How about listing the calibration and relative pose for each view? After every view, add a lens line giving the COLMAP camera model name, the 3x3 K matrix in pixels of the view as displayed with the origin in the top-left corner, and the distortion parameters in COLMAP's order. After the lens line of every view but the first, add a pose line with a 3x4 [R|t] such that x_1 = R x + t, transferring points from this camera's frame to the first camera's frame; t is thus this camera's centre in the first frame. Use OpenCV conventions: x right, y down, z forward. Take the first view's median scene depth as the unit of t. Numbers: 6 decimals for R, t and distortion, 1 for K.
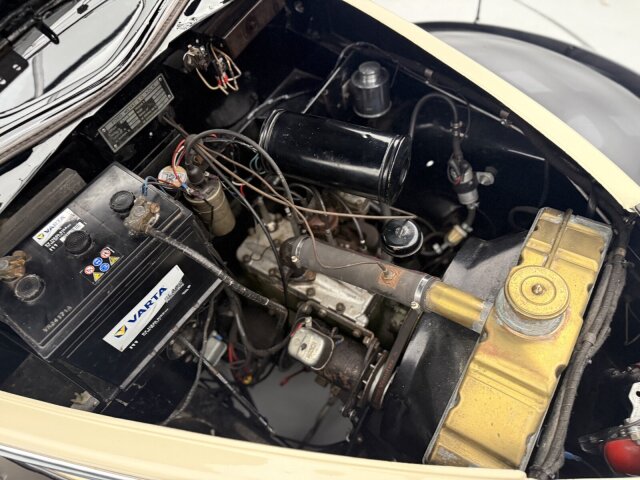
lens RADIAL K [[454.6, 0, 322.2], [0, 454.6, 236.9], [0, 0, 1]] dist [0.030047, -0.065929]
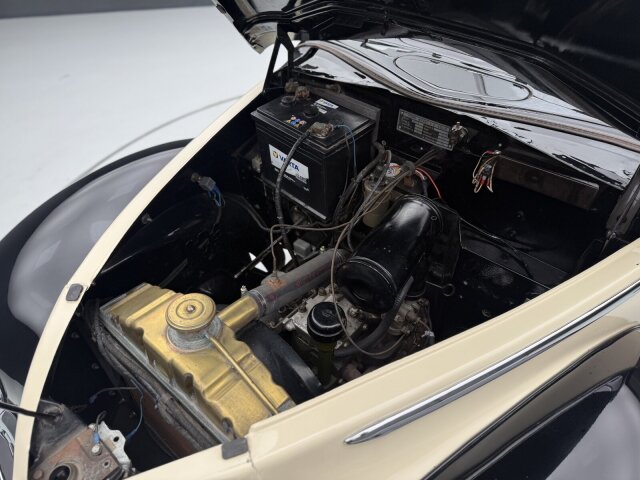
lens RADIAL K [[454.6, 0, 322.2], [0, 454.6, 236.9], [0, 0, 1]] dist [0.030047, -0.065929]
pose [[-0.116169, 0.756596, -0.643481, 0.745934], [-0.841214, 0.269508, 0.468749, -0.565791], [0.528076, 0.595759, 0.605150, 0.213807]]
